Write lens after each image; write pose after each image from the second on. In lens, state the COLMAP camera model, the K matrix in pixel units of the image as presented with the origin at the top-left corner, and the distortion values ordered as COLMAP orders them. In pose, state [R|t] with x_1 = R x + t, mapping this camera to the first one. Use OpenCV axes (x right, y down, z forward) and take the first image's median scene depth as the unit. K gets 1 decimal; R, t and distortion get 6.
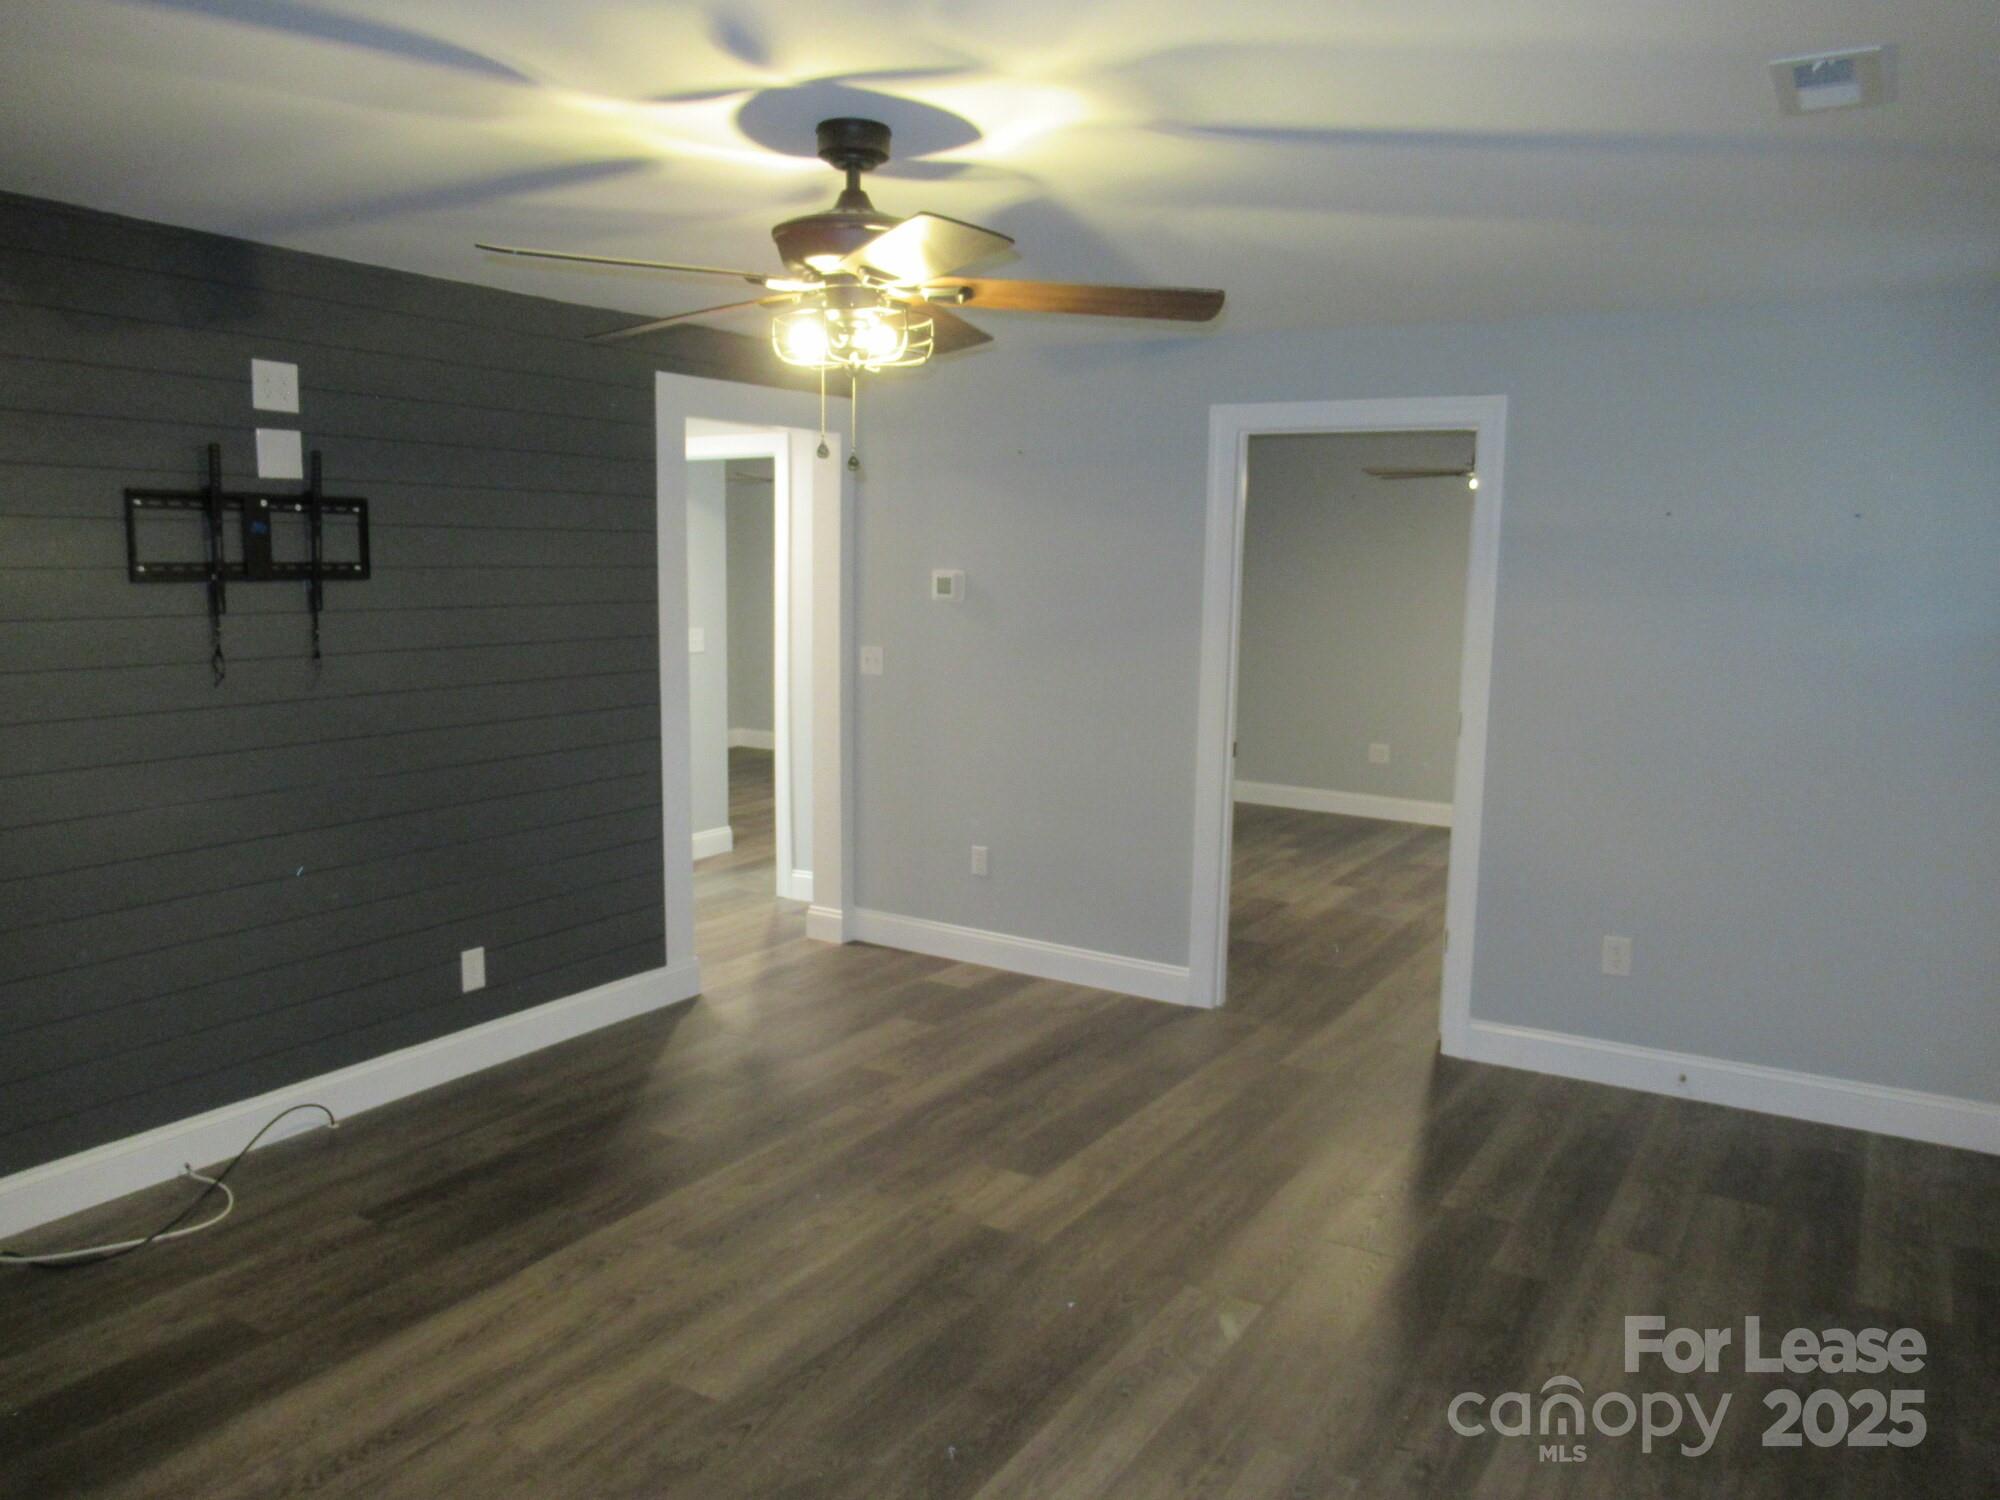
lens RADIAL K [[1516.8, 0, 1000.0], [0, 1516.8, 750.0], [0, 0, 1]] dist [-0.001823, -0.000345]
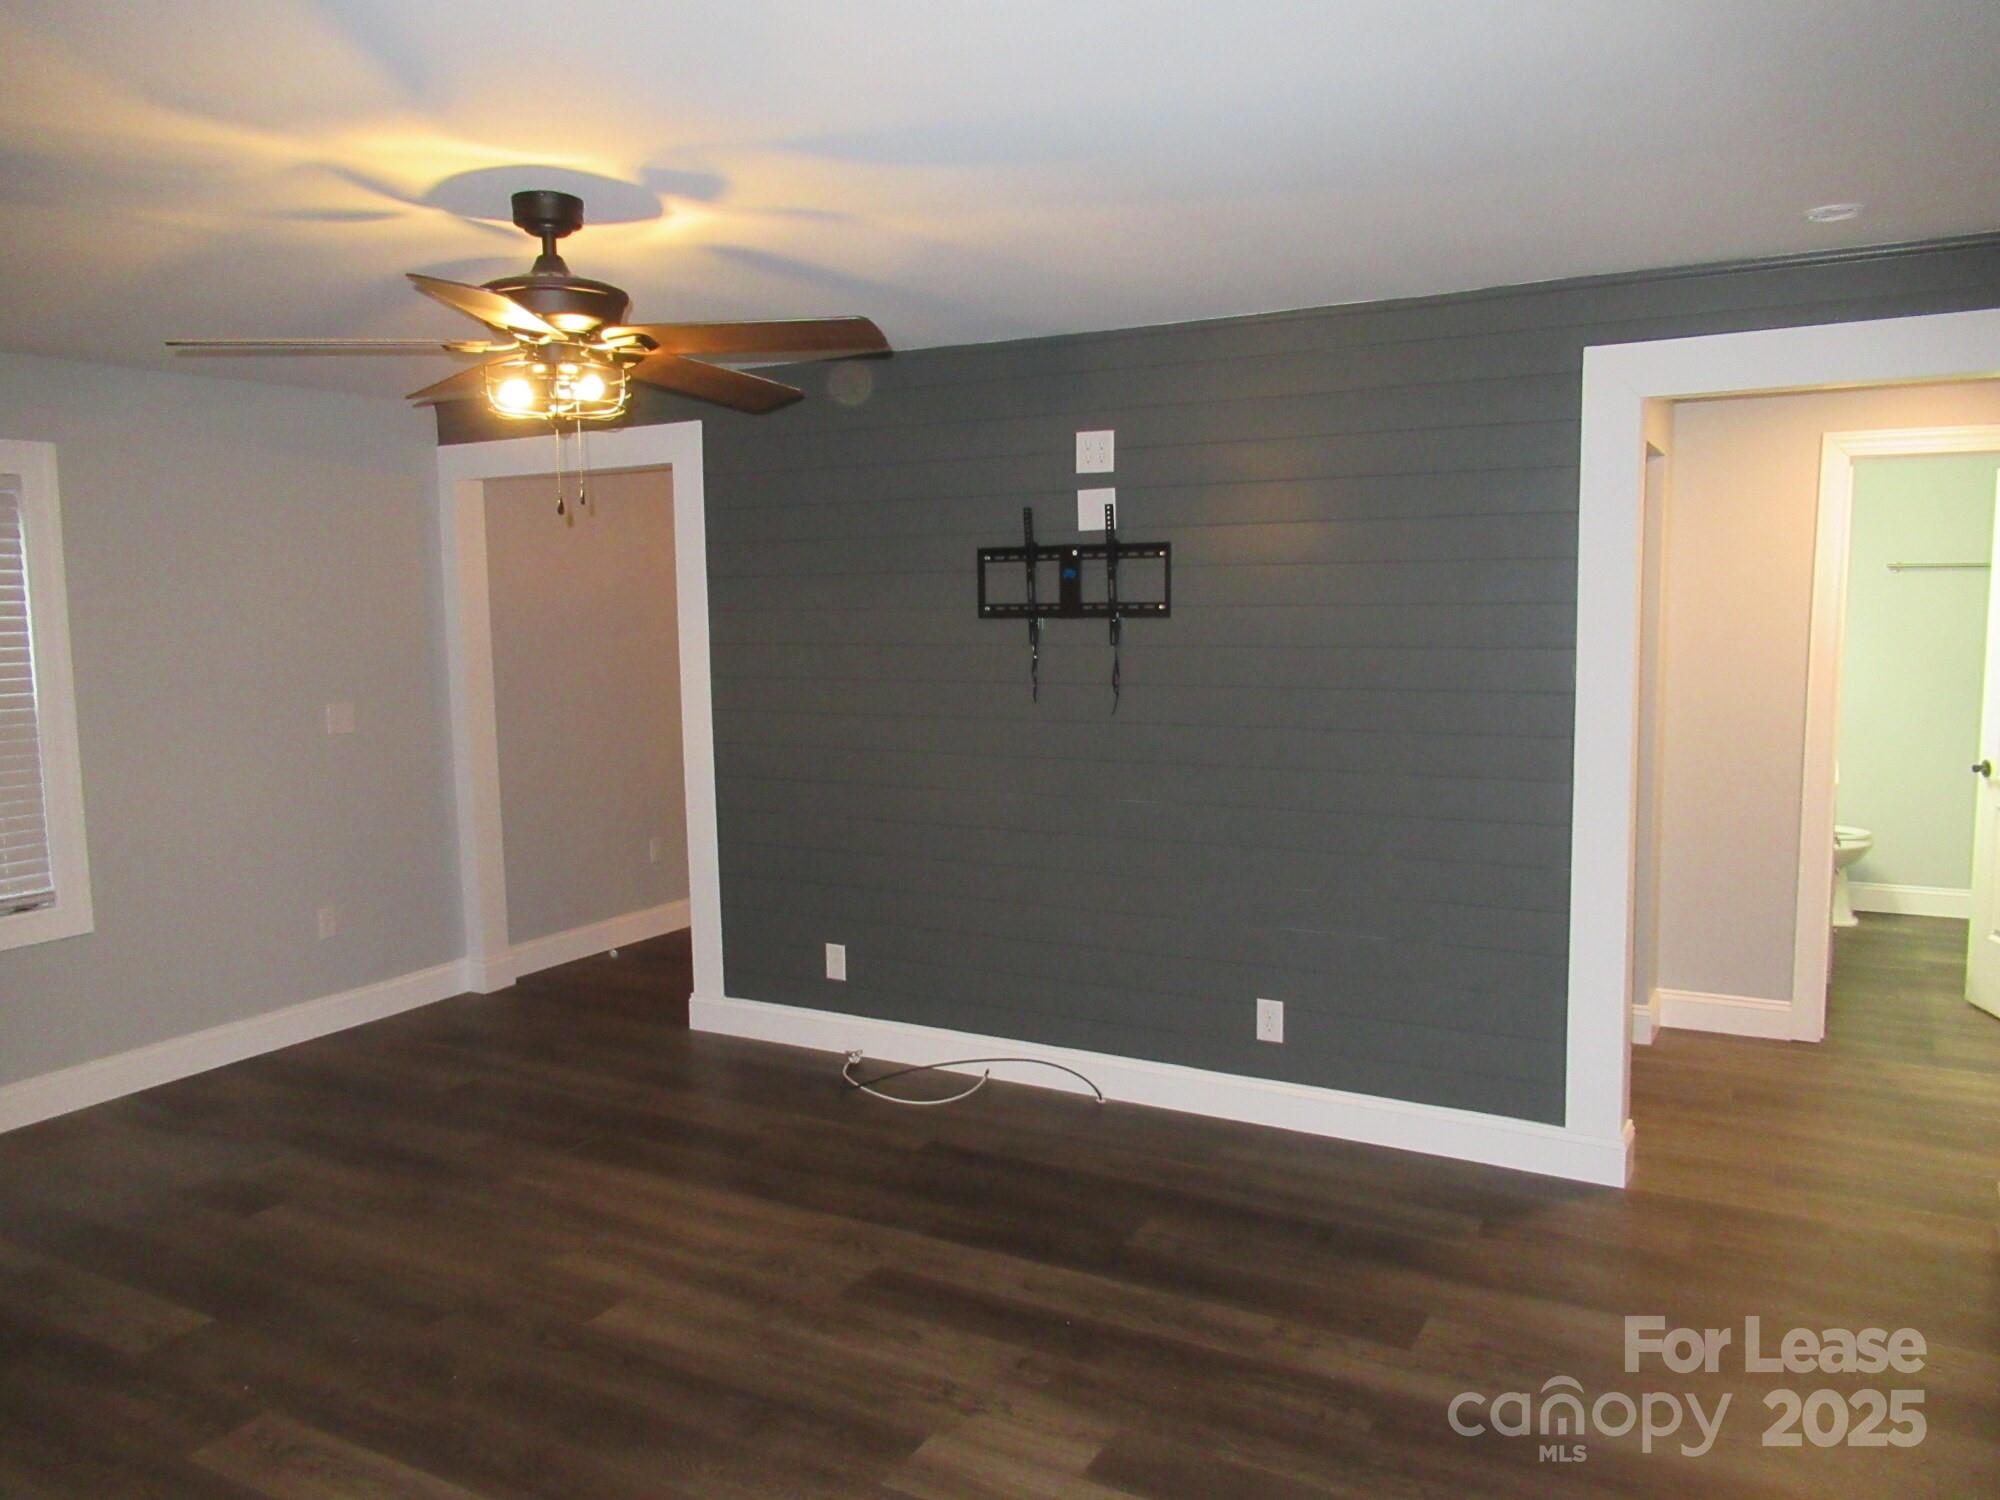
lens RADIAL K [[1516.8, 0, 1000.0], [0, 1516.8, 750.0], [0, 0, 1]] dist [-0.001823, -0.000345]
pose [[0.019349, 0.093215, -0.995458, 0.719995], [-0.113962, 0.989361, 0.090429, -0.113115], [0.993297, 0.111695, 0.029766, 0.942404]]
